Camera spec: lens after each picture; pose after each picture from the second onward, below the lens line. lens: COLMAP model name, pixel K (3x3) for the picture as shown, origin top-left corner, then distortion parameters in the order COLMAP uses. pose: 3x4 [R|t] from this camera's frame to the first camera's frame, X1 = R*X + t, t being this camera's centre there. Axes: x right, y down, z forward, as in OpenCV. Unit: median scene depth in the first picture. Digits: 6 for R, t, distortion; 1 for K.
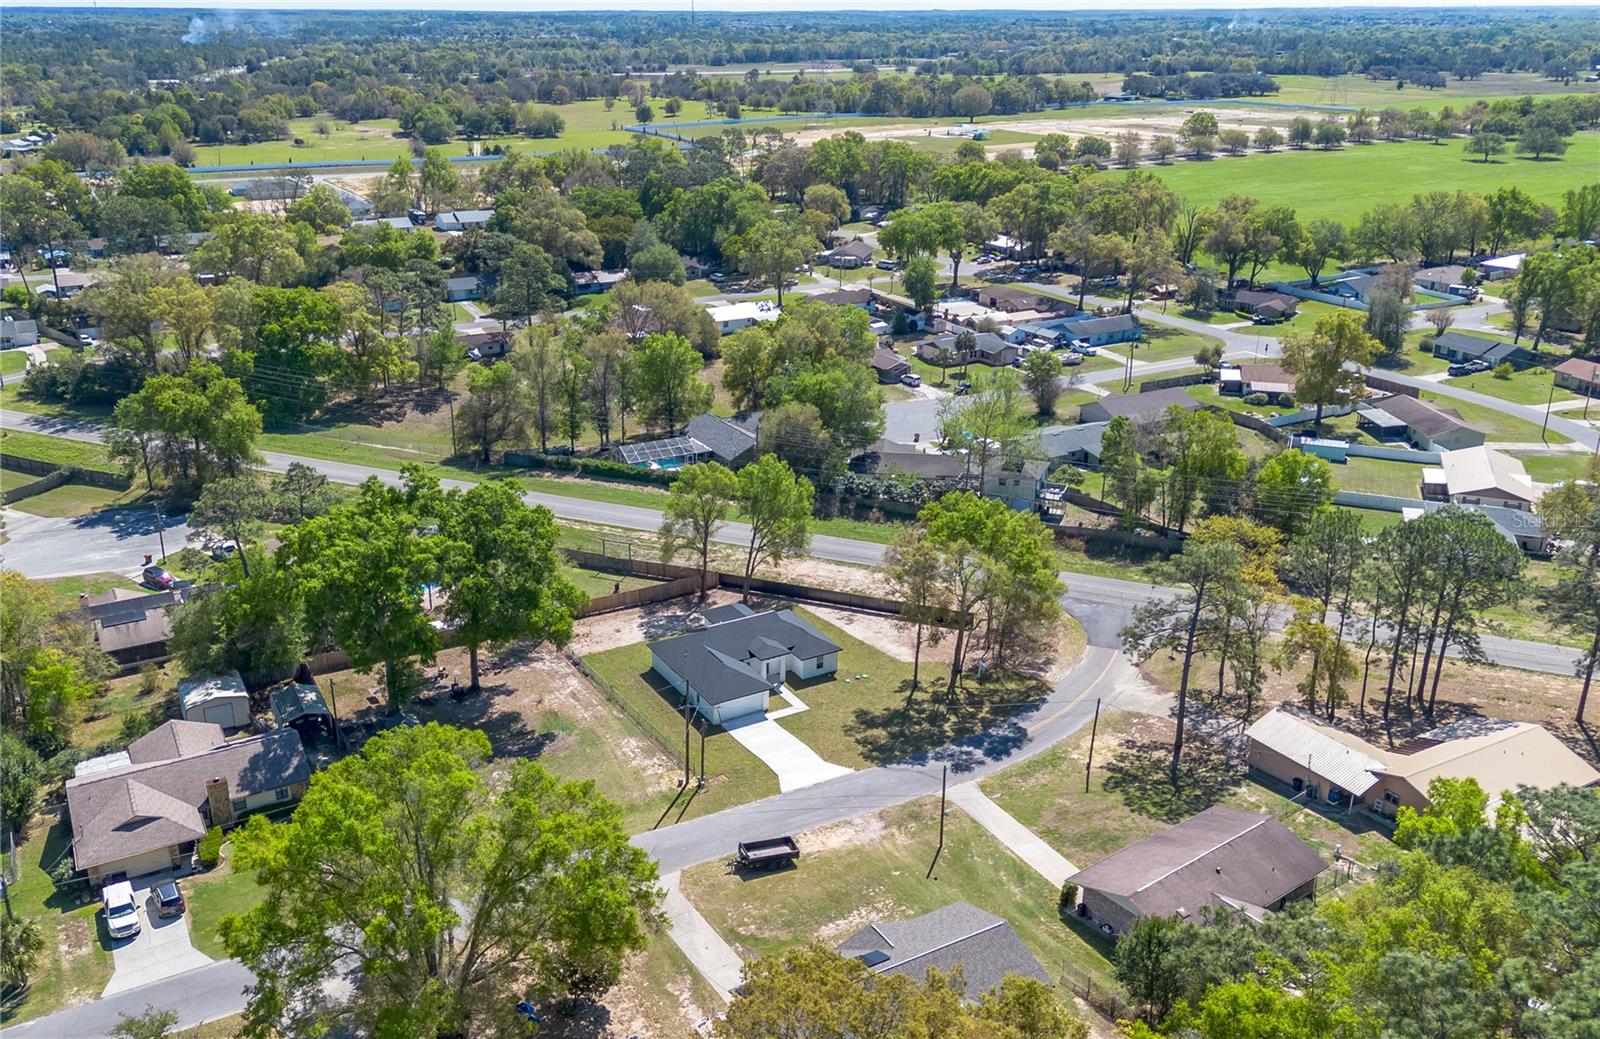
lens RADIAL K [[1296.2, 0, 744.9], [0, 1296.2, 523.2], [0, 0, 1]] dist [0.085236, -0.115296]
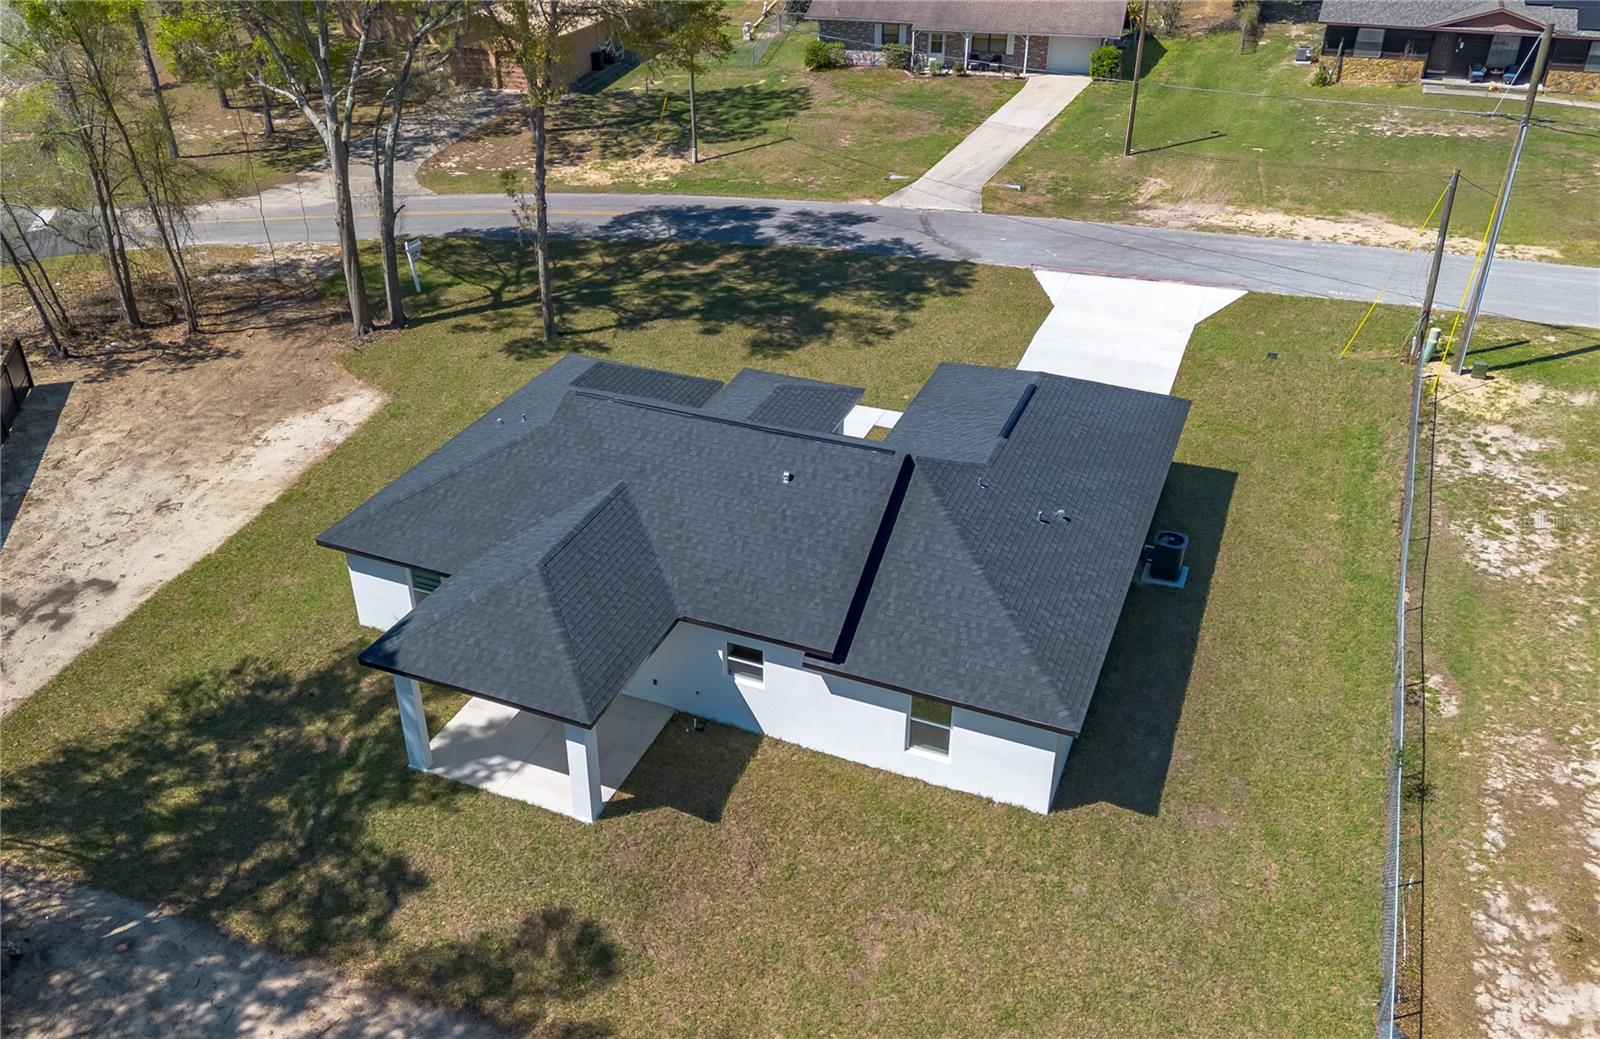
lens RADIAL K [[1296.2, 0, 744.9], [0, 1296.2, 523.2], [0, 0, 1]] dist [0.085236, -0.115296]
pose [[-0.607615, -0.399320, 0.686548, -0.101738], [0.300529, 0.684549, 0.664135, -0.035690], [-0.735178, 0.609866, -0.295935, 0.692289]]
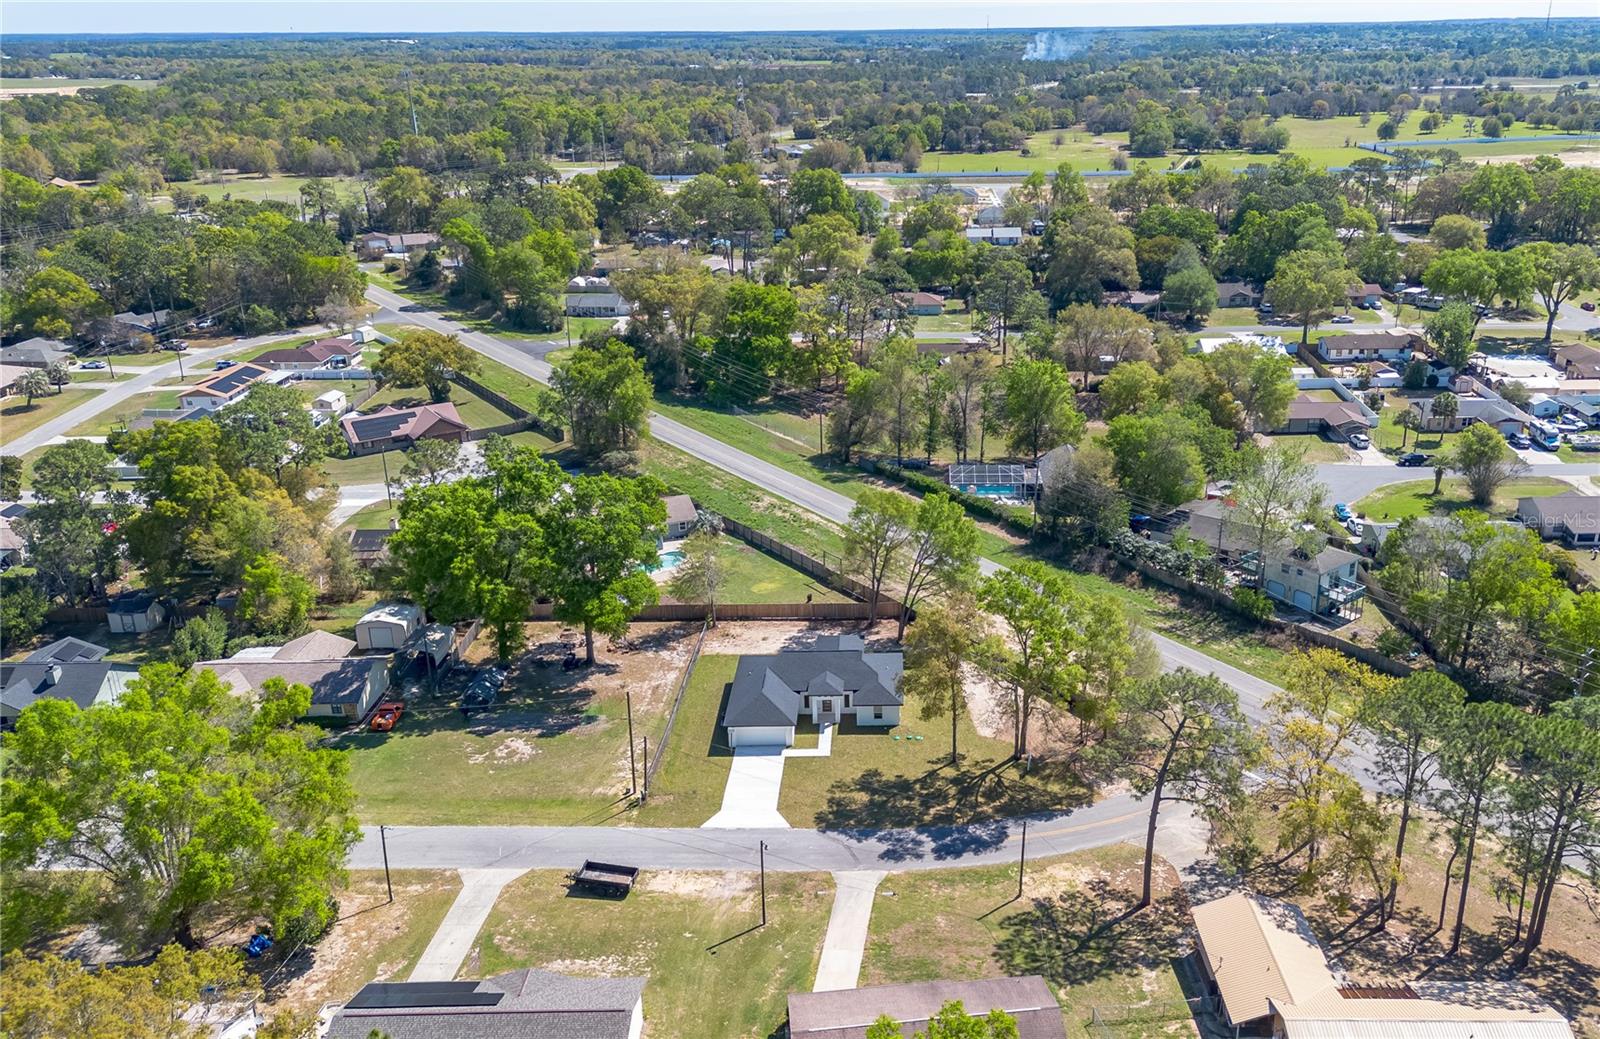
lens RADIAL K [[1260.9, 0, 887.7], [0, 1260.9, 523.2], [0, 0, 1]] dist [0.075004, -0.069063]
pose [[0.877806, 0.165876, -0.449379, 0.294712], [-0.166036, 0.985333, 0.039379, -0.043909], [0.449320, 0.040046, 0.892473, 0.106188]]
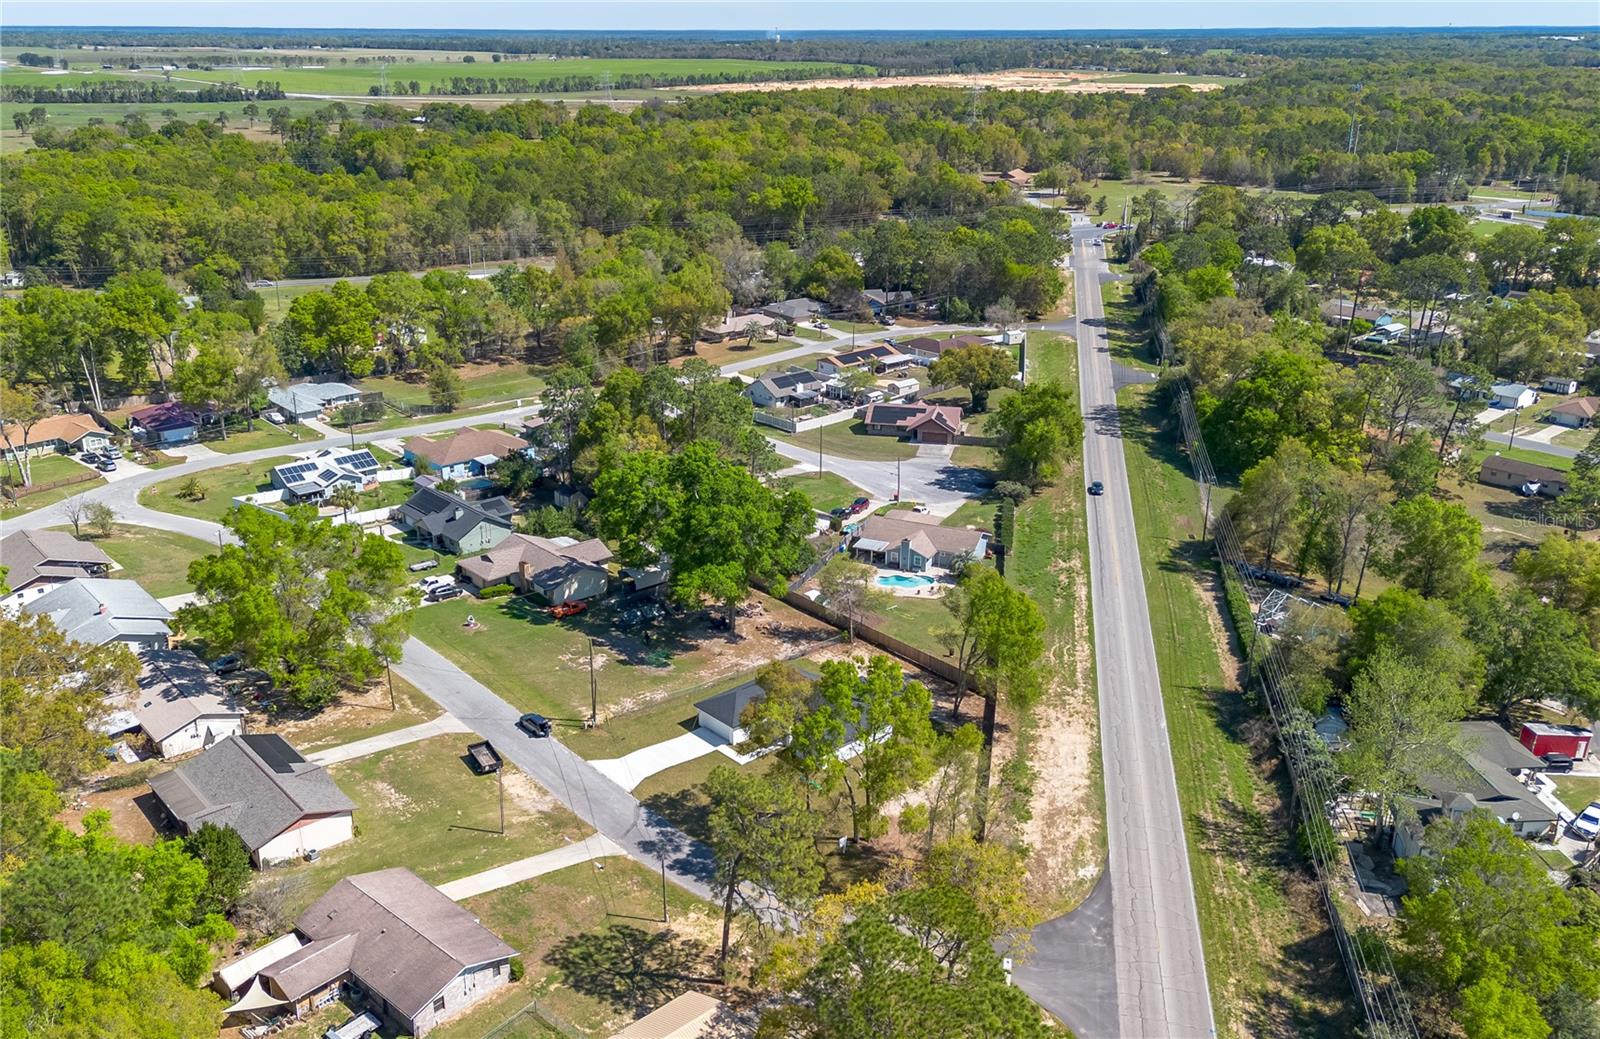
lens RADIAL K [[1286.5, 0, 800.0], [0, 1286.5, 519.5], [0, 0, 1]] dist [0.091879, -0.109390]
pose [[0.233489, 0.342888, -0.909896, 0.591104], [-0.357021, 0.900633, 0.247782, -0.197665], [0.904444, 0.266998, 0.332706, 0.387458]]
